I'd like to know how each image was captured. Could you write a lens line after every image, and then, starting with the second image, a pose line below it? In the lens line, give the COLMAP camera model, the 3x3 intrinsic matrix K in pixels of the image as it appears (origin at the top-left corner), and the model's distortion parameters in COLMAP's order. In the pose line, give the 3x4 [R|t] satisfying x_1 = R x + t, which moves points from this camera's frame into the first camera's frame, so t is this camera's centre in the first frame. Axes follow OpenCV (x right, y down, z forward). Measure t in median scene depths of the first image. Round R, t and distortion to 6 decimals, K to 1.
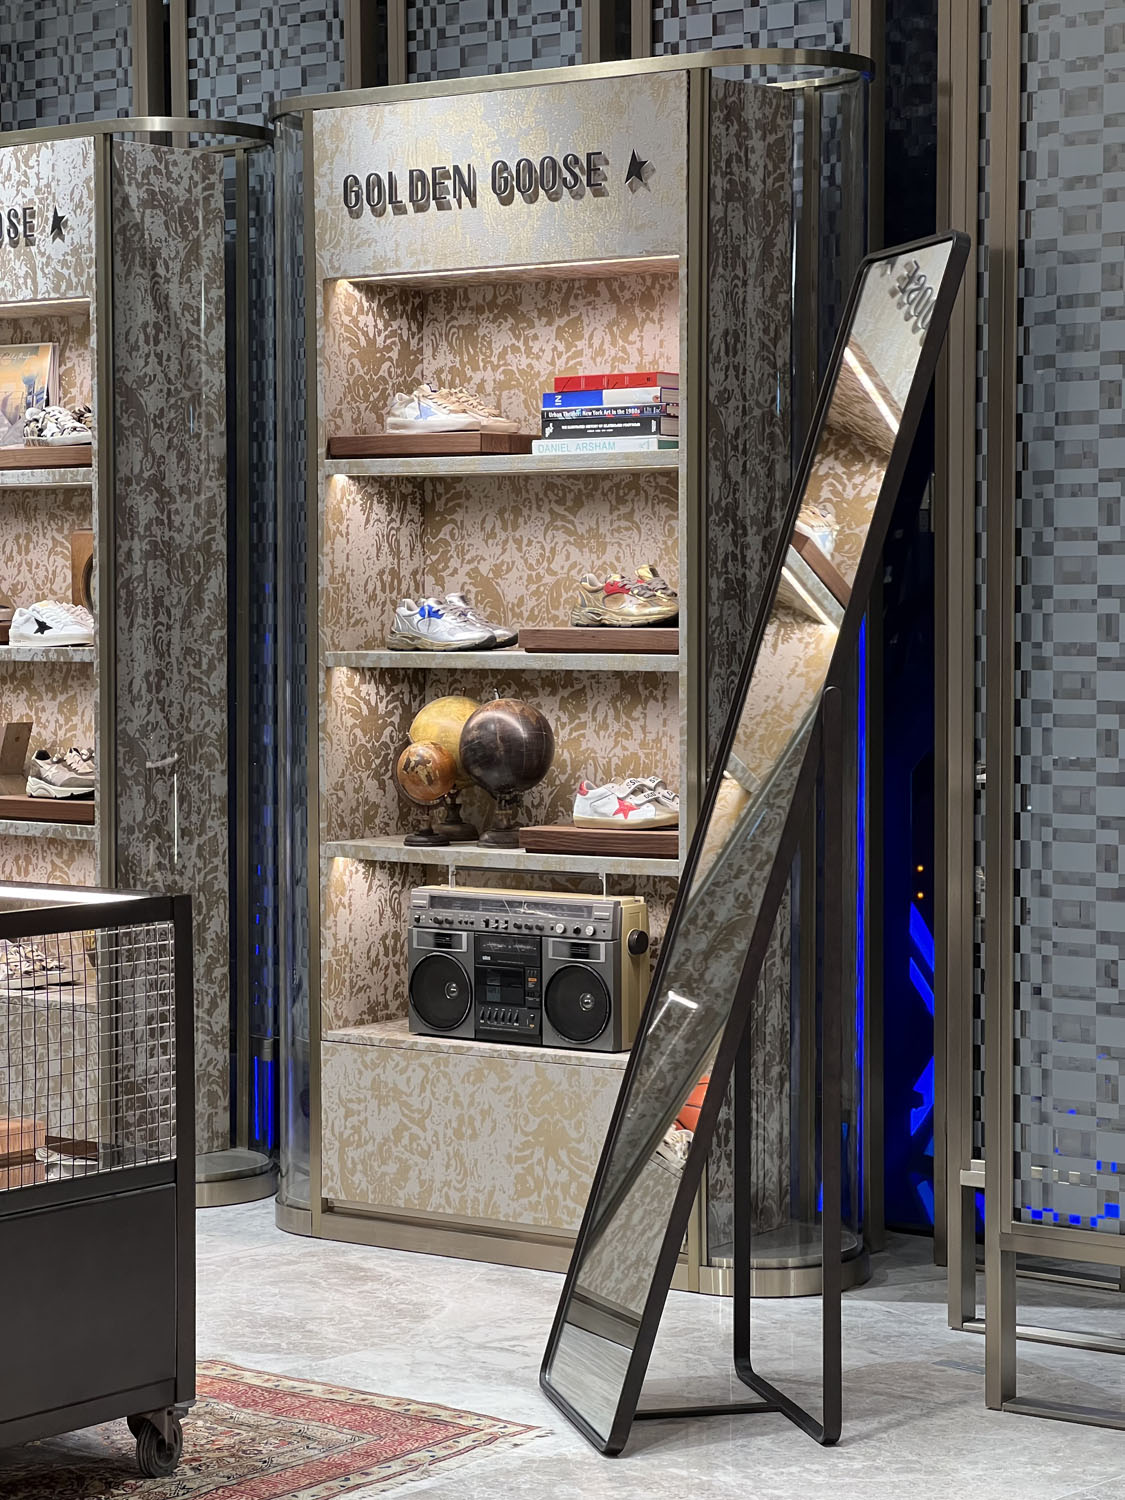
lens RADIAL K [[3253.1, 0, 562.5], [0, 3253.1, 750.0], [0, 0, 1]] dist [-0.393020, 7.283339]
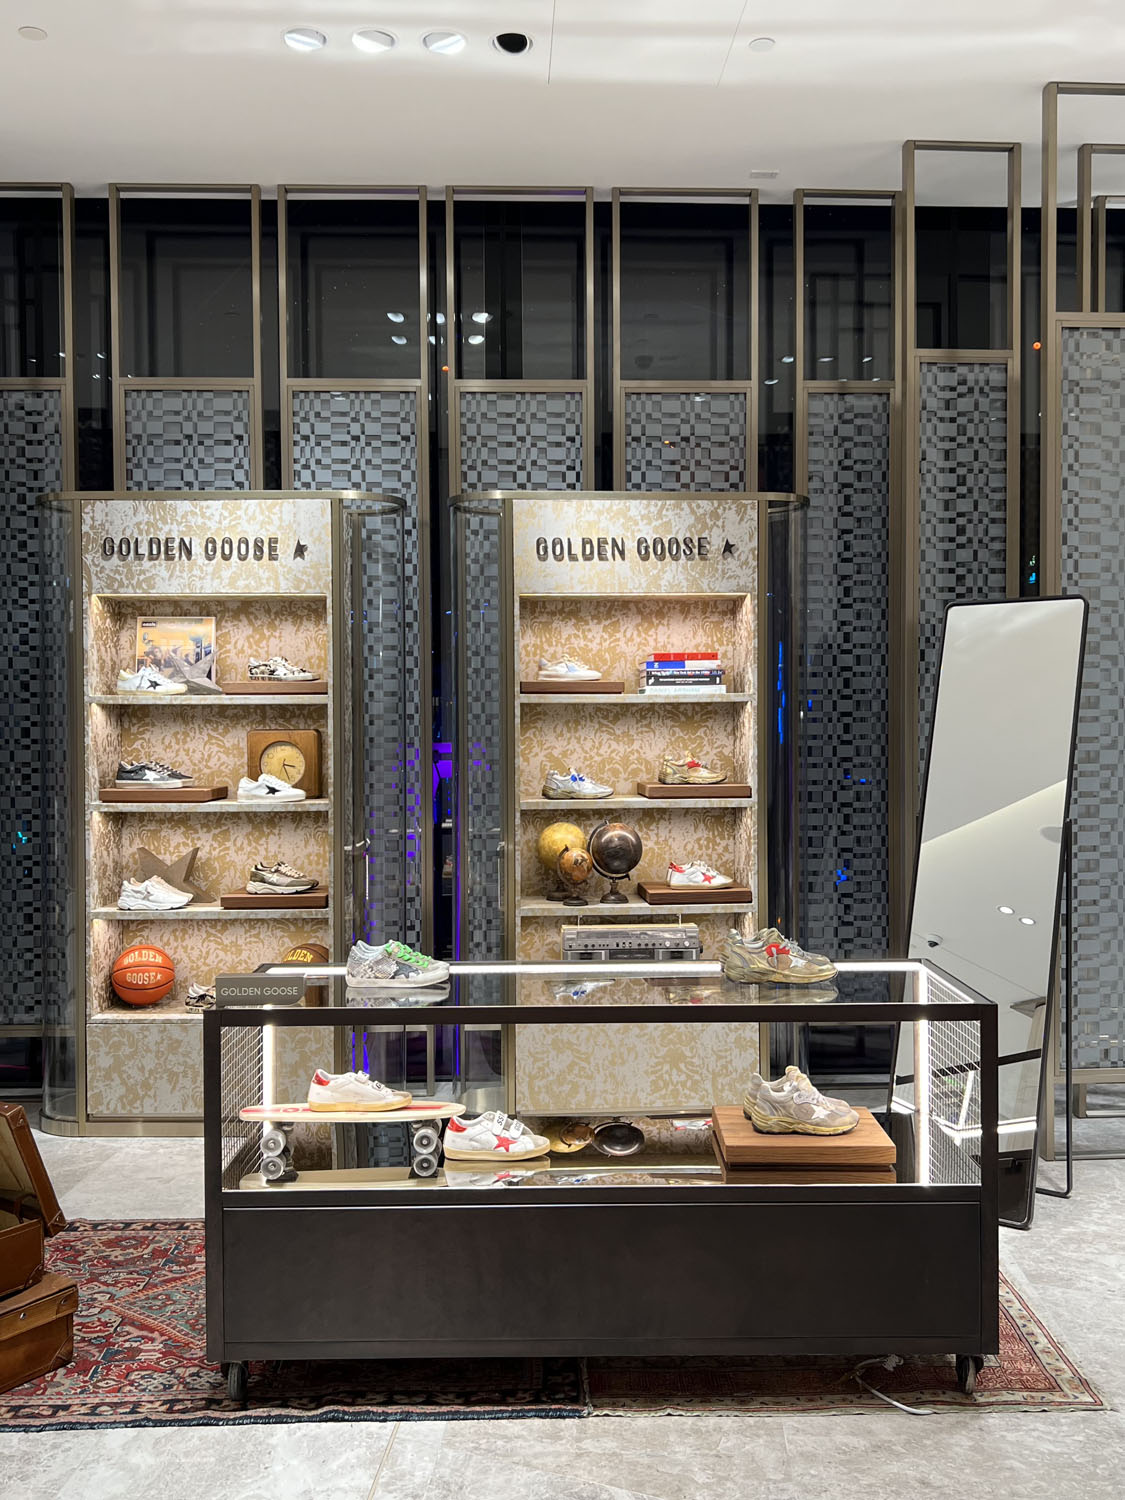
lens RADIAL K [[1364.5, 0, 565.0], [0, 1364.5, 740.1], [0, 0, 1]] dist [0.079586, 0.001294]
pose [[0.778161, -0.009436, 0.627994, -0.526400], [0.036898, 0.998847, -0.030713, -0.039958], [-0.626980, 0.047071, 0.777612, 0.397693]]
